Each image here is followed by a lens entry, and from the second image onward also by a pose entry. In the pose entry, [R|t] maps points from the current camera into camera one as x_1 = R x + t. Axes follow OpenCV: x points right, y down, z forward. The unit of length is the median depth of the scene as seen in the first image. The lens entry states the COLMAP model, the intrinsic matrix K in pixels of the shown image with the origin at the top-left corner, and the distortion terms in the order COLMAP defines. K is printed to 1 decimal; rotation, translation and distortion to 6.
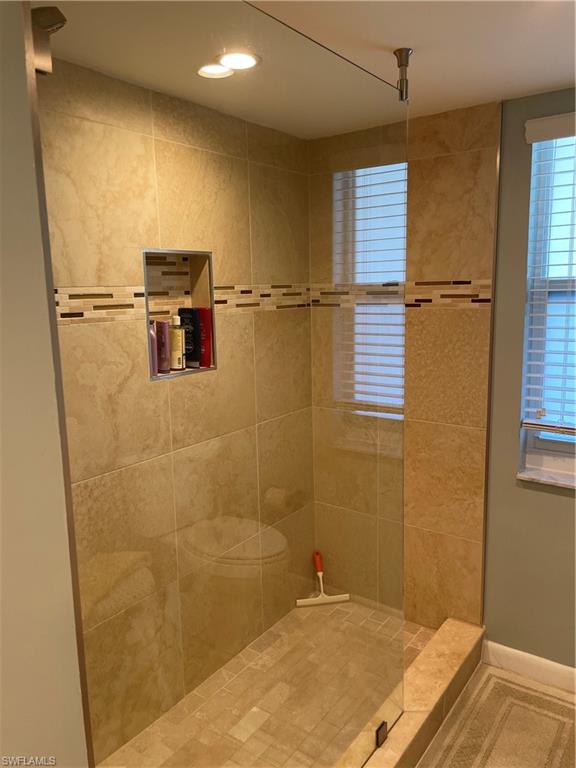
lens RADIAL K [[581.7, 0, 288.0], [0, 581.7, 384.0], [0, 0, 1]] dist [0.085542, -0.111943]
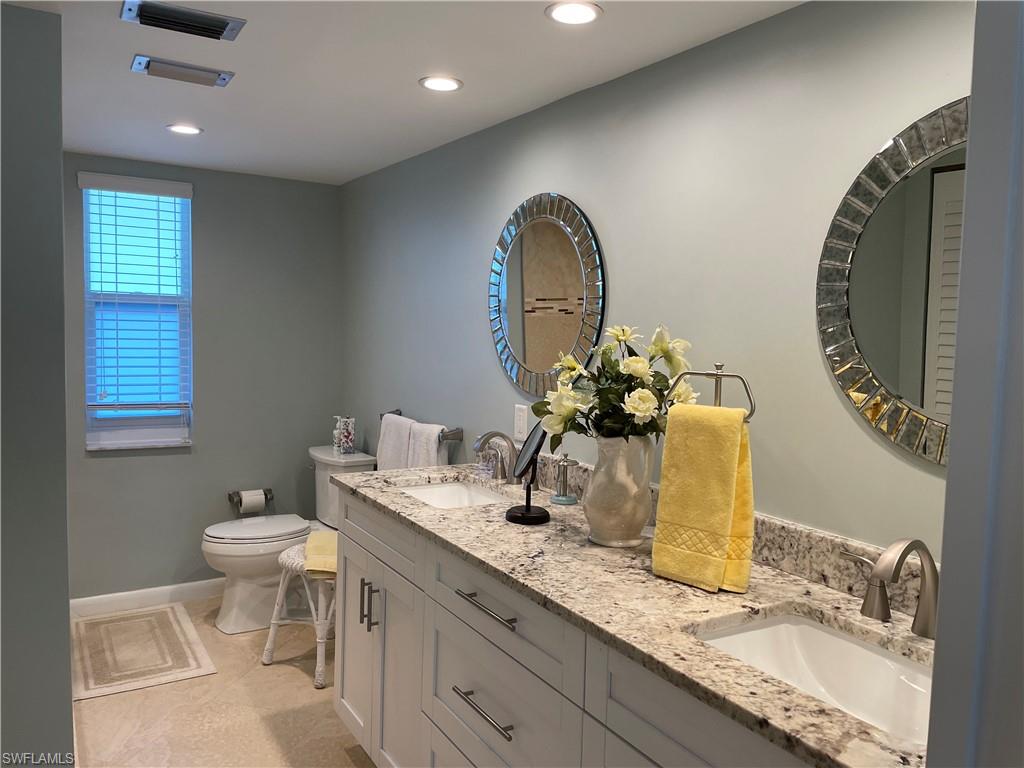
lens RADIAL K [[775.6, 0, 511.6], [0, 775.6, 377.4], [0, 0, 1]] dist [0.085542, -0.111943]
pose [[0.397712, -0.032227, 0.916944, -0.776127], [0.109116, 0.993952, -0.012395, 0.127652], [-0.910999, 0.104983, 0.398823, -0.493705]]
